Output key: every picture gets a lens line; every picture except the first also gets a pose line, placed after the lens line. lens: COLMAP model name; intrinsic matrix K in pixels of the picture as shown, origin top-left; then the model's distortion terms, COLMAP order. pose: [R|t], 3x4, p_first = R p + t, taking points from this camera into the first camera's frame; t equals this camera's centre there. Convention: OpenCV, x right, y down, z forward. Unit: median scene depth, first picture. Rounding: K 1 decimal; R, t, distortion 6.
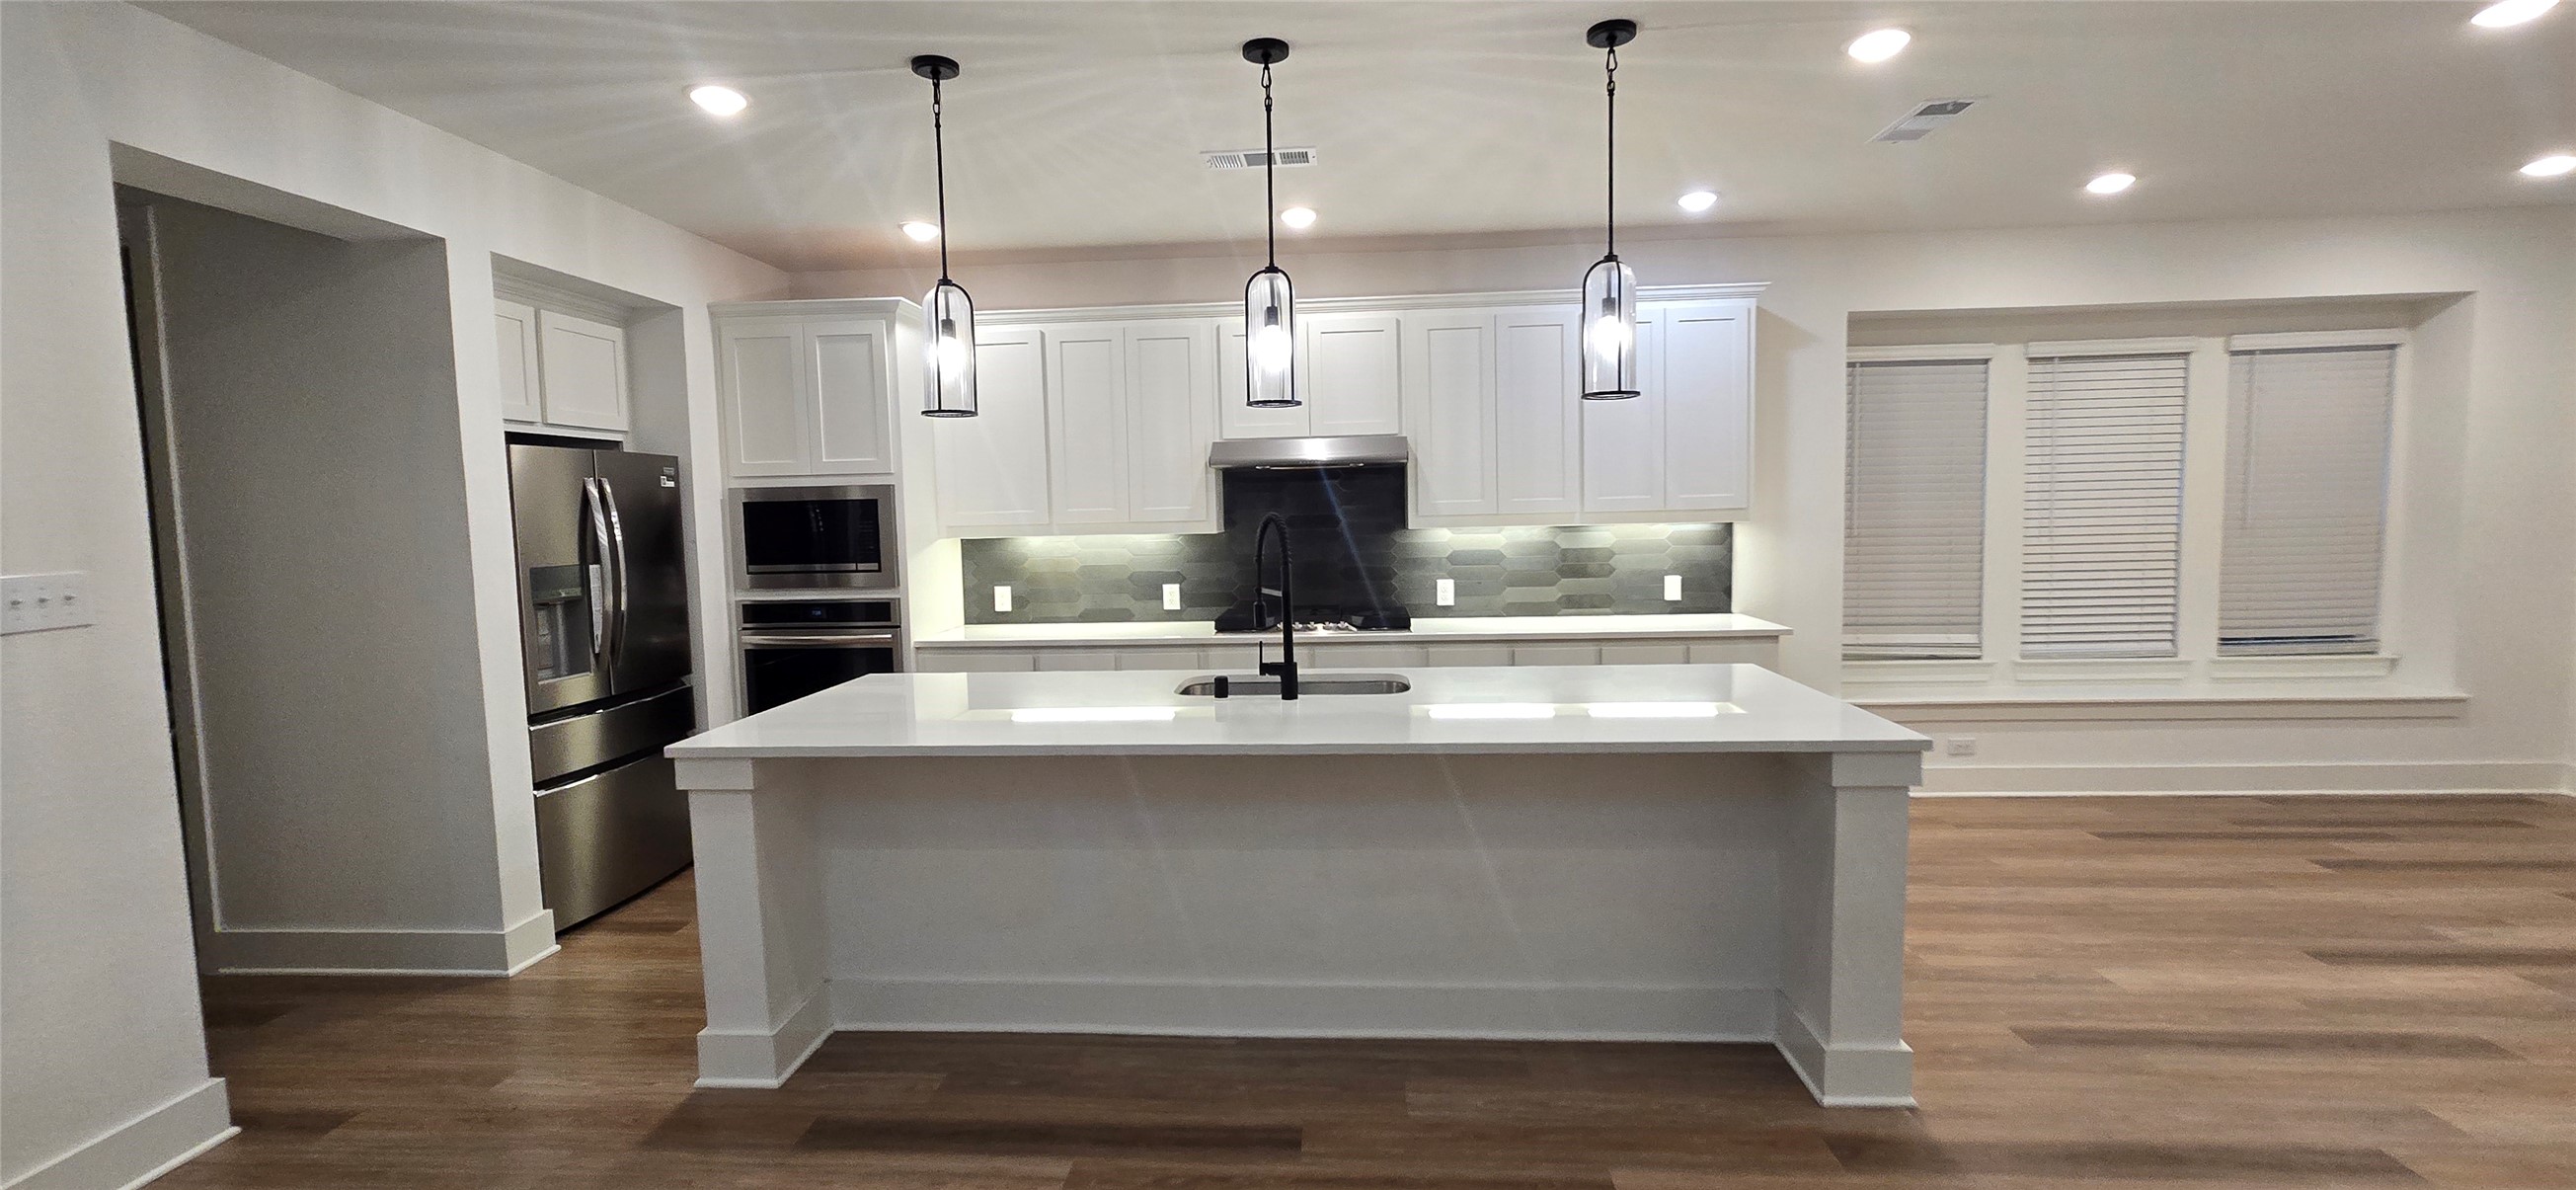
lens RADIAL K [[1056.5, 0, 1280.5], [0, 1056.5, 589.9], [0, 0, 1]] dist [-0.004727, 0.002187]
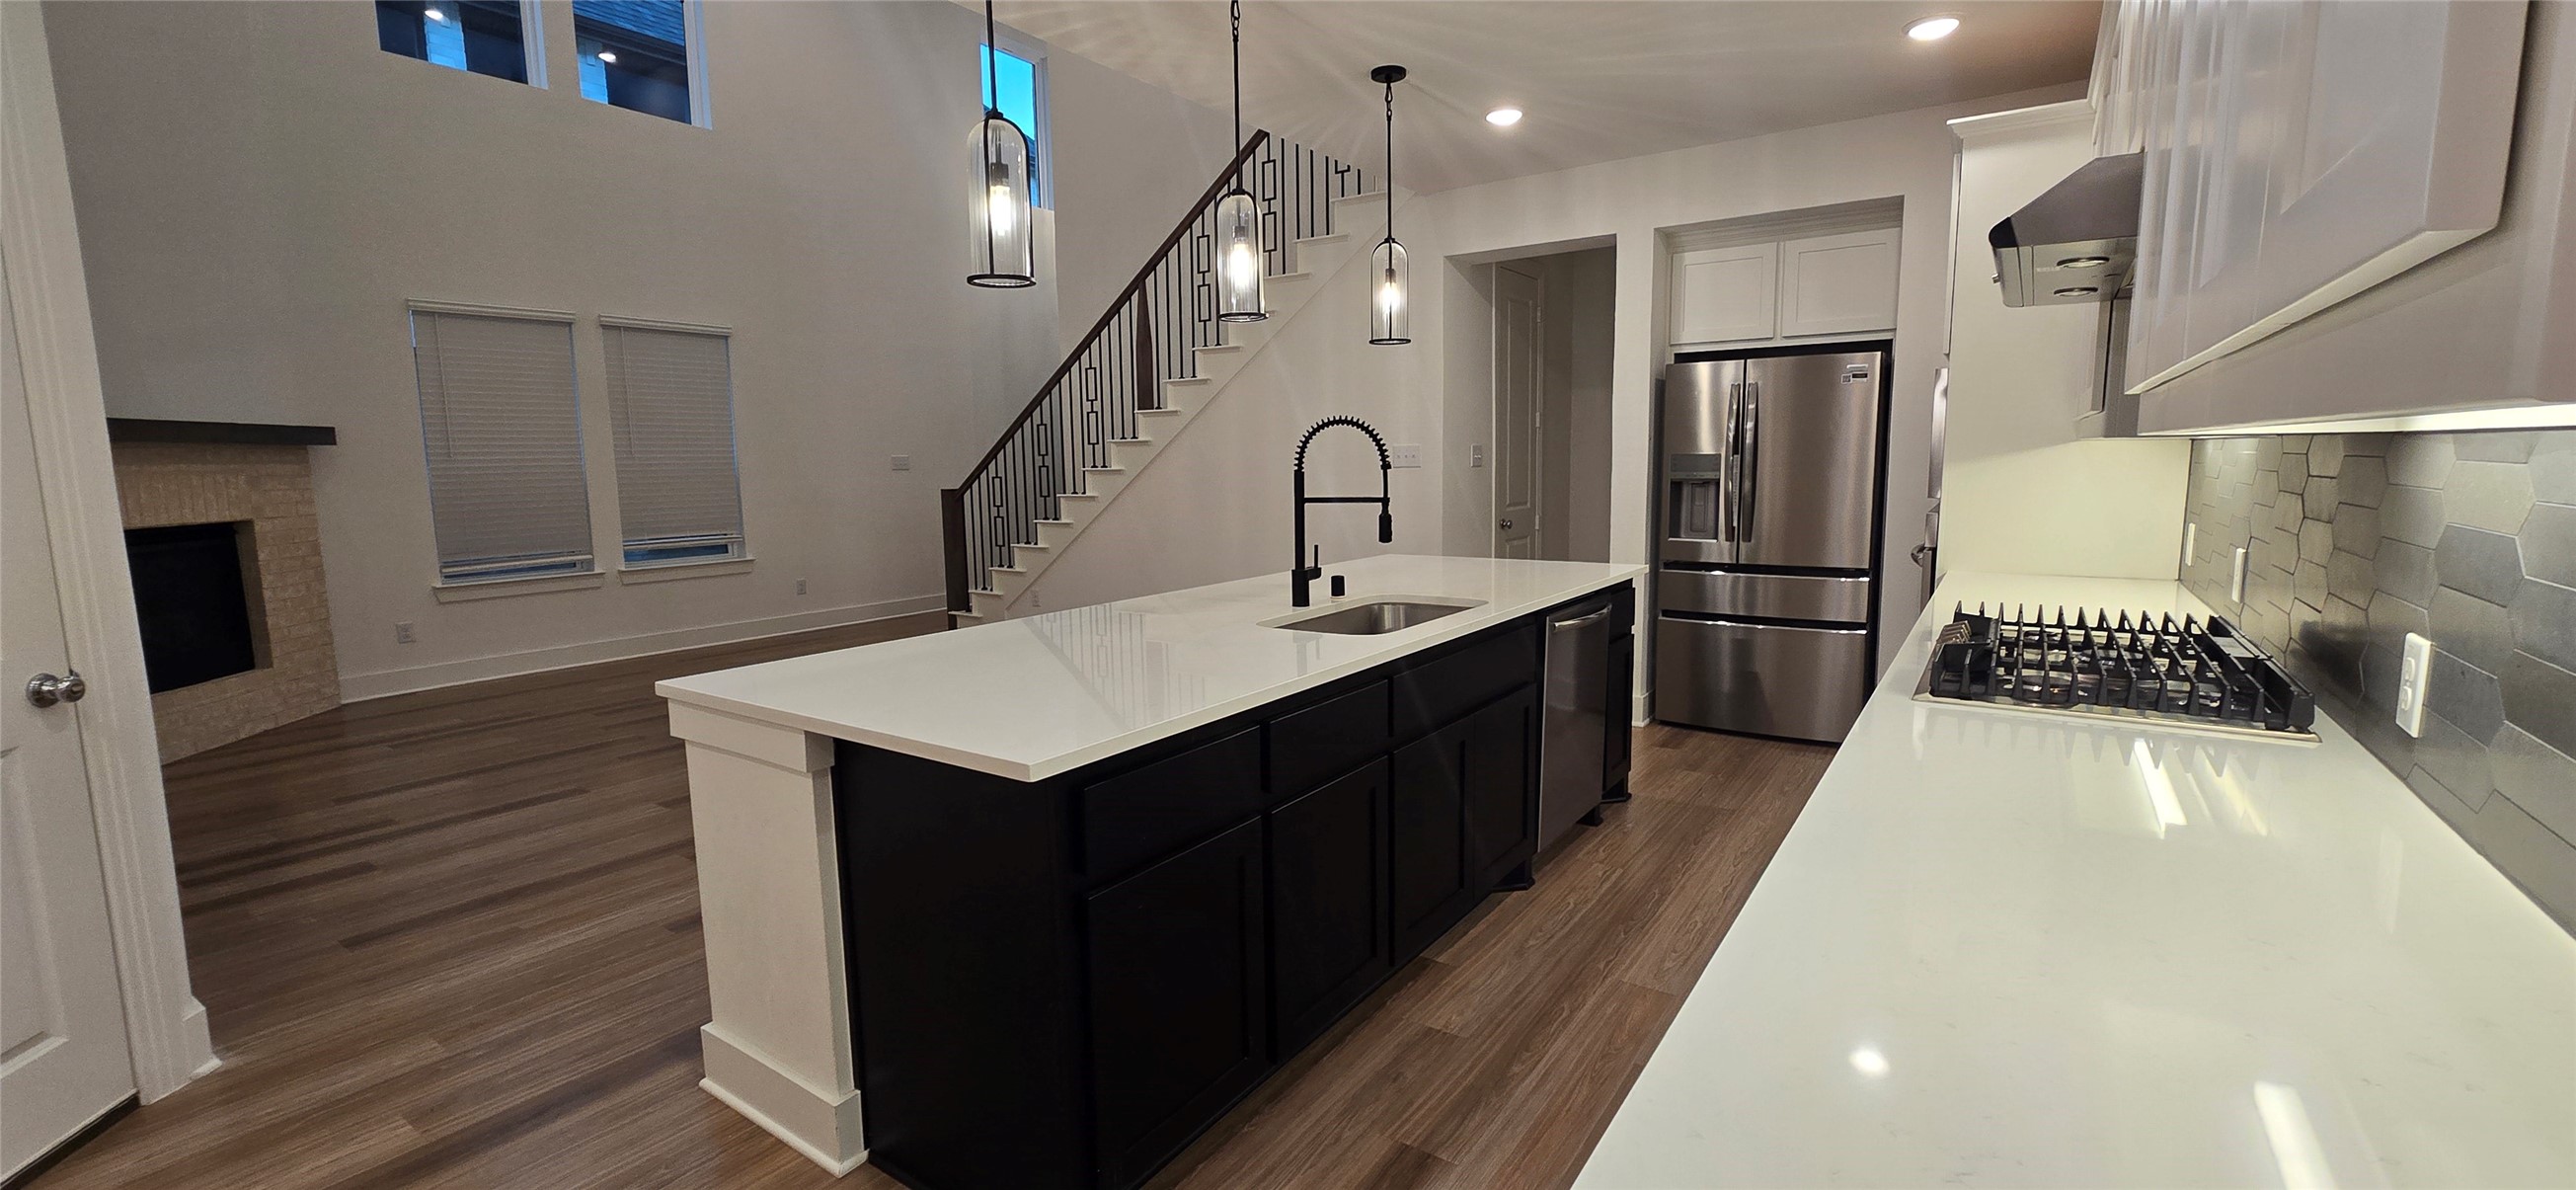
lens RADIAL K [[1056.5, 0, 1280.8], [0, 1056.5, 592.4], [0, 0, 1]] dist [-0.004727, 0.002187]
pose [[-0.517718, 0.138141, -0.844325, 0.585341], [-0.041524, 0.981658, 0.186072, -0.063285], [0.854543, 0.131393, -0.502486, 1.017849]]
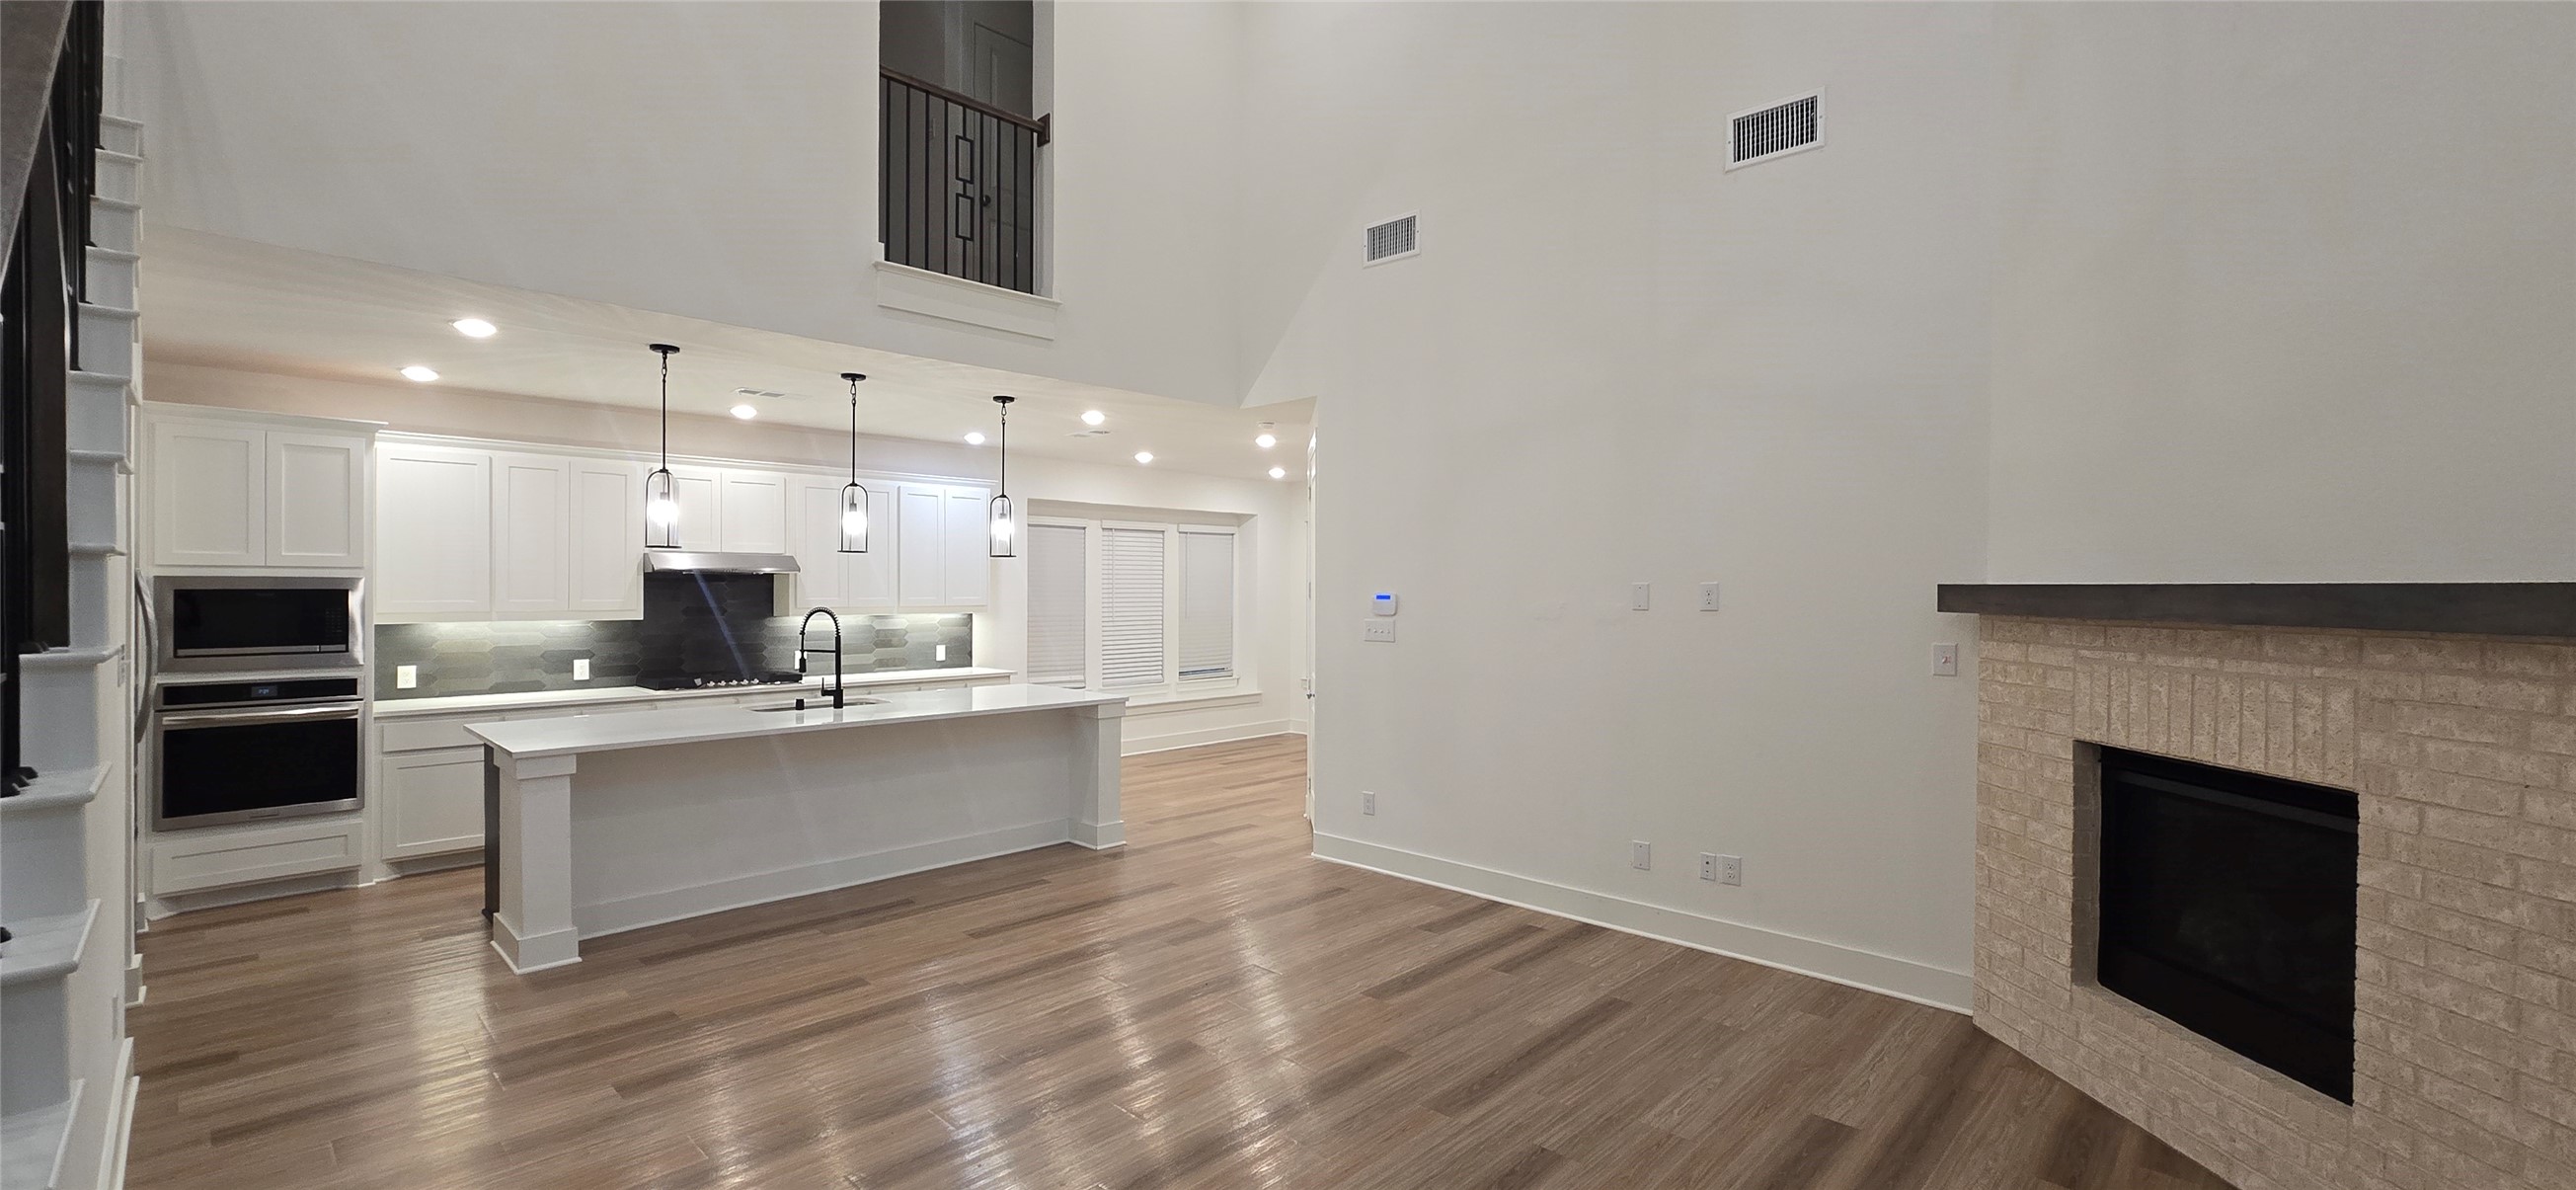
lens RADIAL K [[1056.5, 0, 1282.9], [0, 1056.5, 587.0], [0, 0, 1]] dist [-0.004727, 0.002187]
pose [[0.644673, 0.024026, 0.764081, -0.618428], [0.043350, 0.996749, -0.067918, 0.035259], [-0.763229, 0.076907, 0.641535, -0.537155]]
